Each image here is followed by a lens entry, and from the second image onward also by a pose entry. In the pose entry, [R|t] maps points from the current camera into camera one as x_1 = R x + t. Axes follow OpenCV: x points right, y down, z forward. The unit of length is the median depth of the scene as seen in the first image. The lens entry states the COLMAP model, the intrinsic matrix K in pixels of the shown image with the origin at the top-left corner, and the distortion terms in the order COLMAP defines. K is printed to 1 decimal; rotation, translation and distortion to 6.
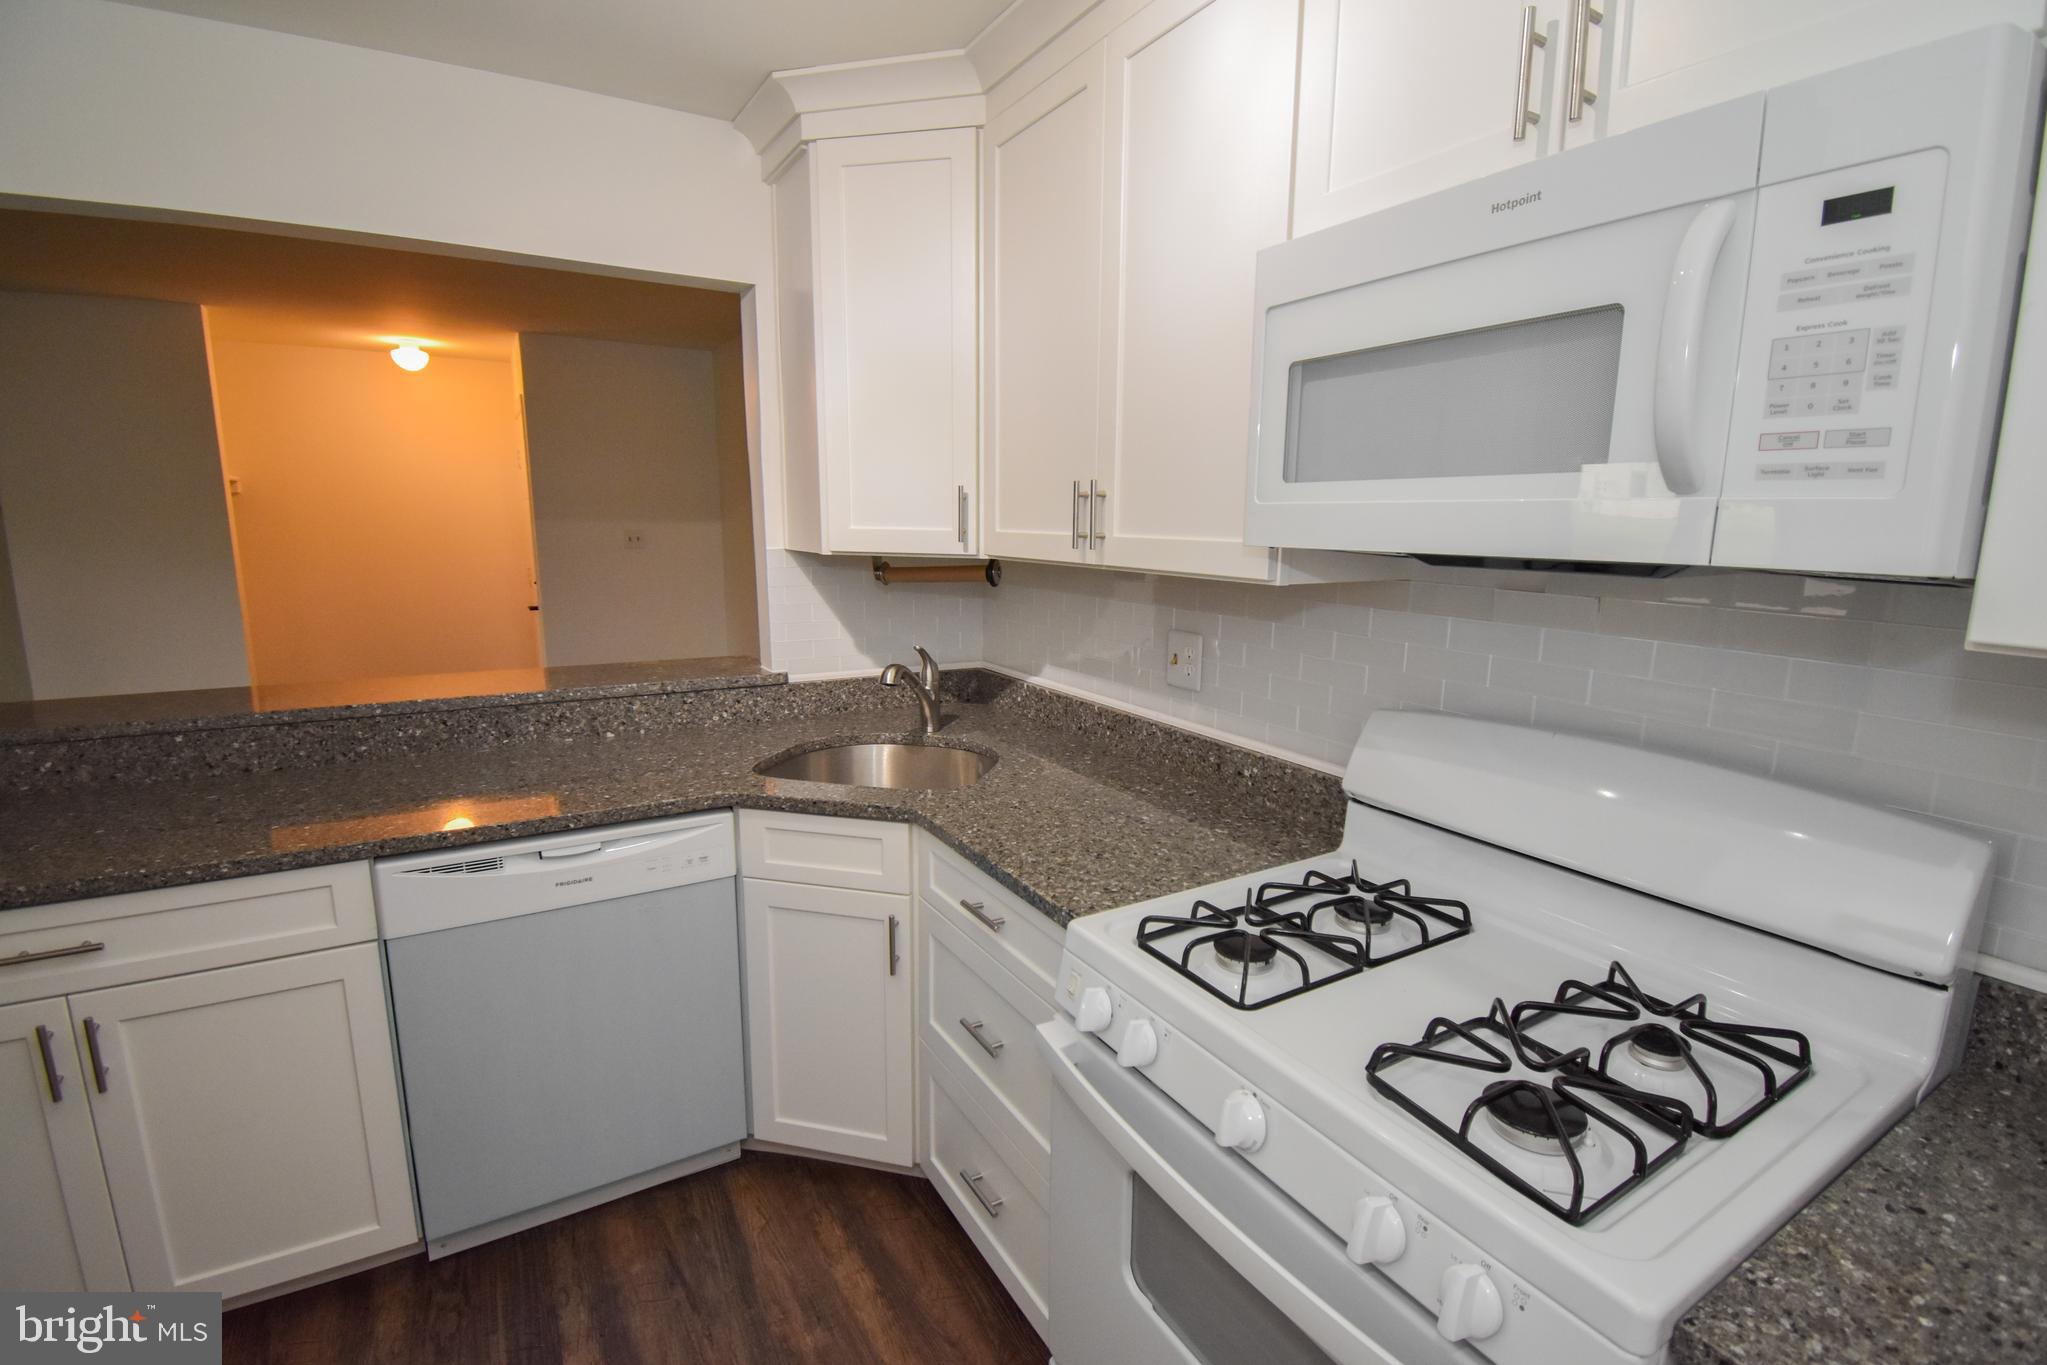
lens RADIAL K [[910.5, 0, 1032.9], [0, 910.5, 683.0], [0, 0, 1]] dist [-0.025126, -0.000708]
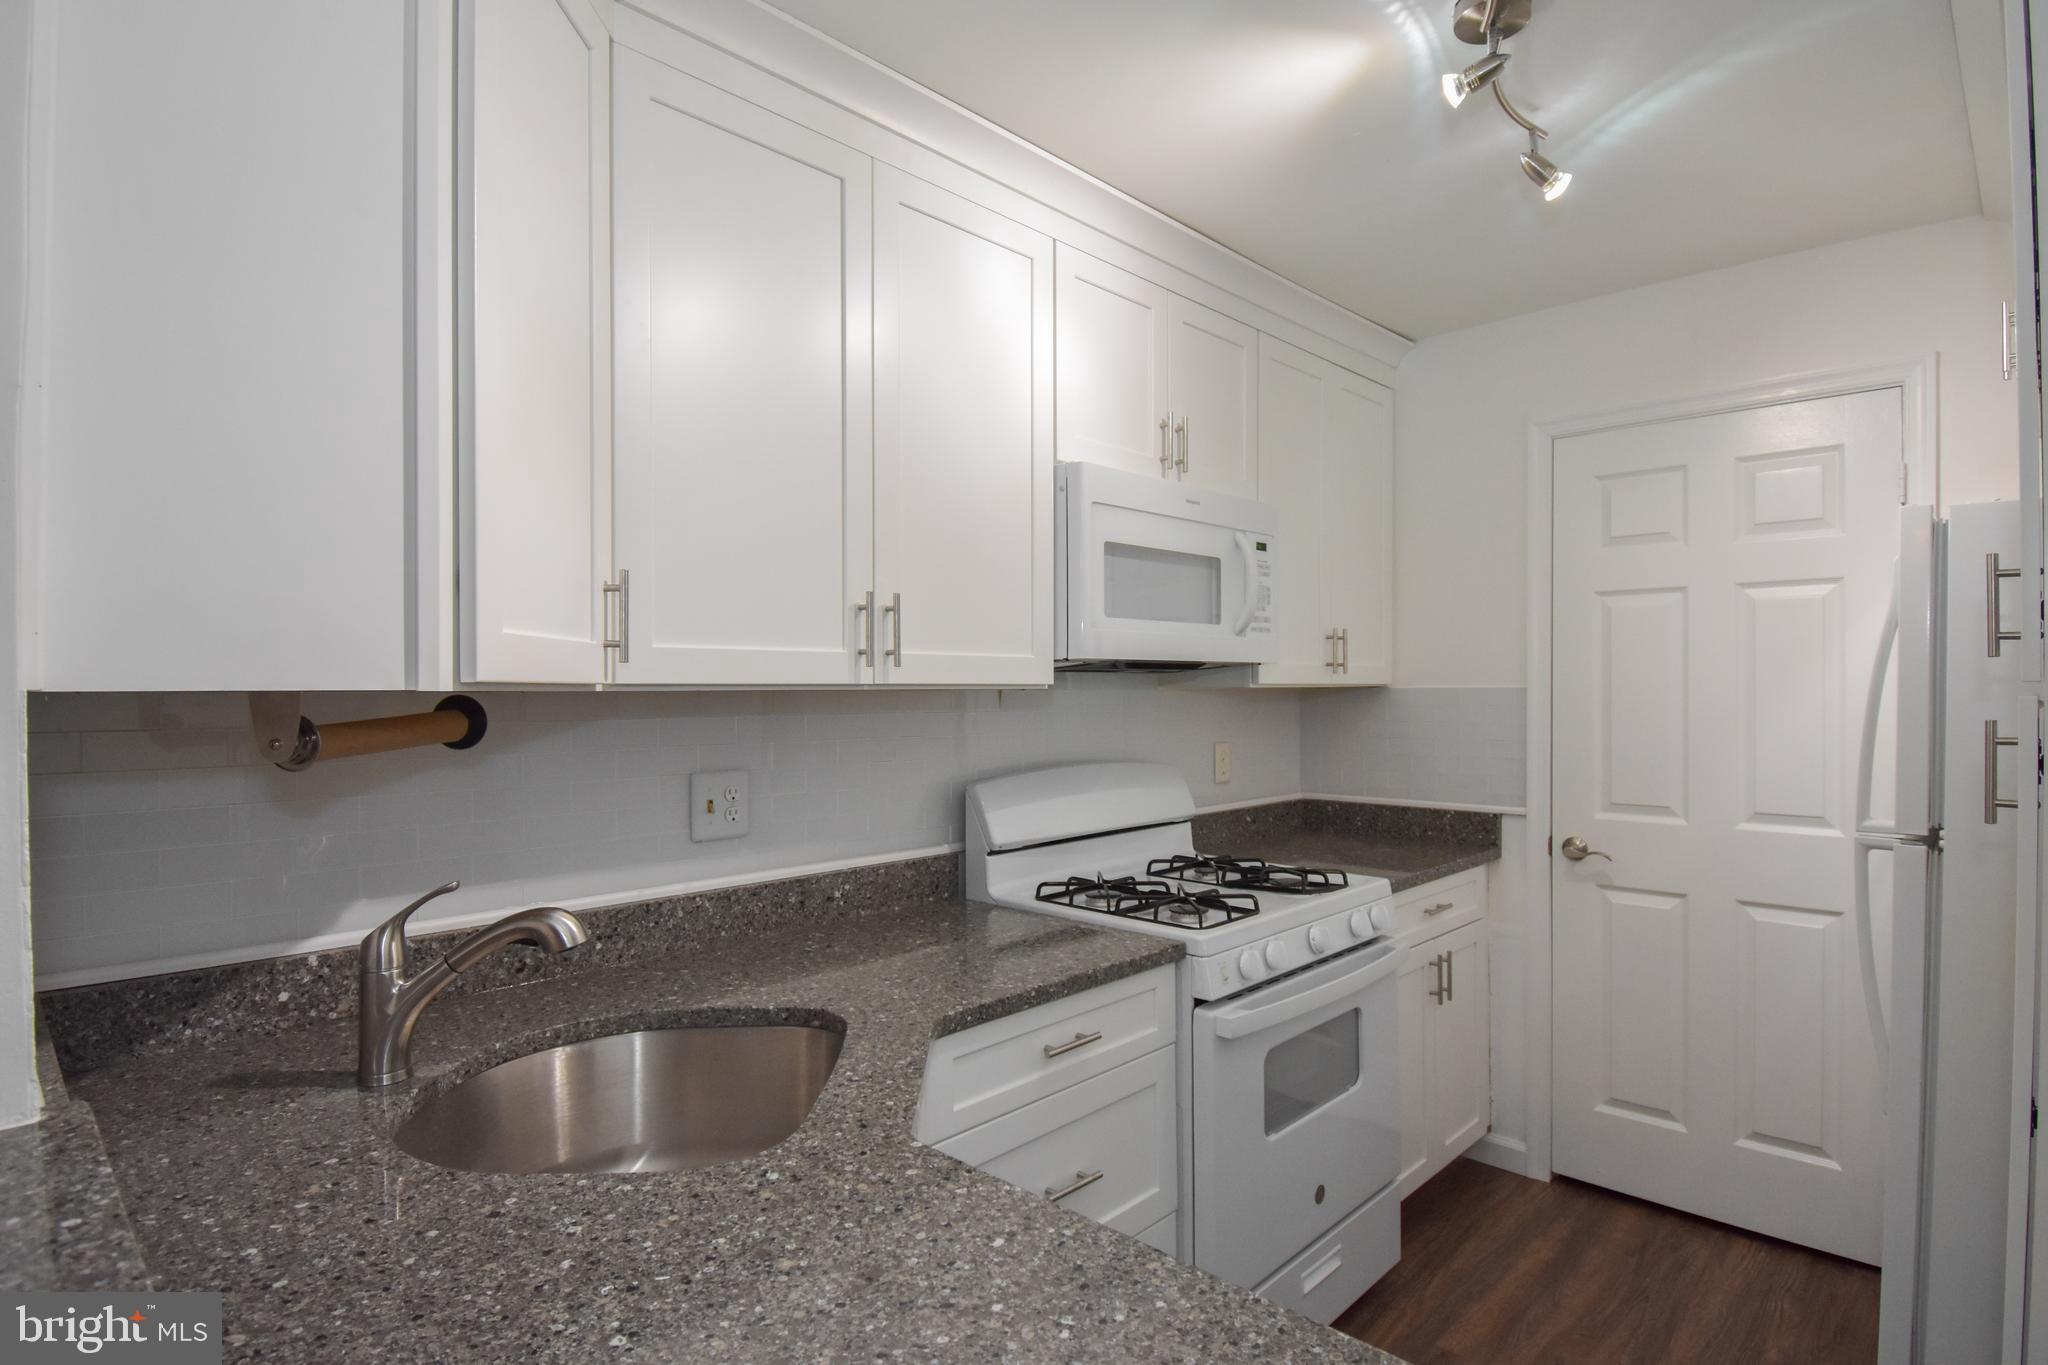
lens RADIAL K [[1049.3, 0, 1037.8], [0, 1049.3, 688.0], [0, 0, 1]] dist [0.000378, -0.000484]
pose [[-0.261035, -0.006251, 0.965309, -0.975655], [0.175642, 0.982979, 0.053862, -0.153040], [-0.949216, 0.183609, -0.255495, 1.108107]]
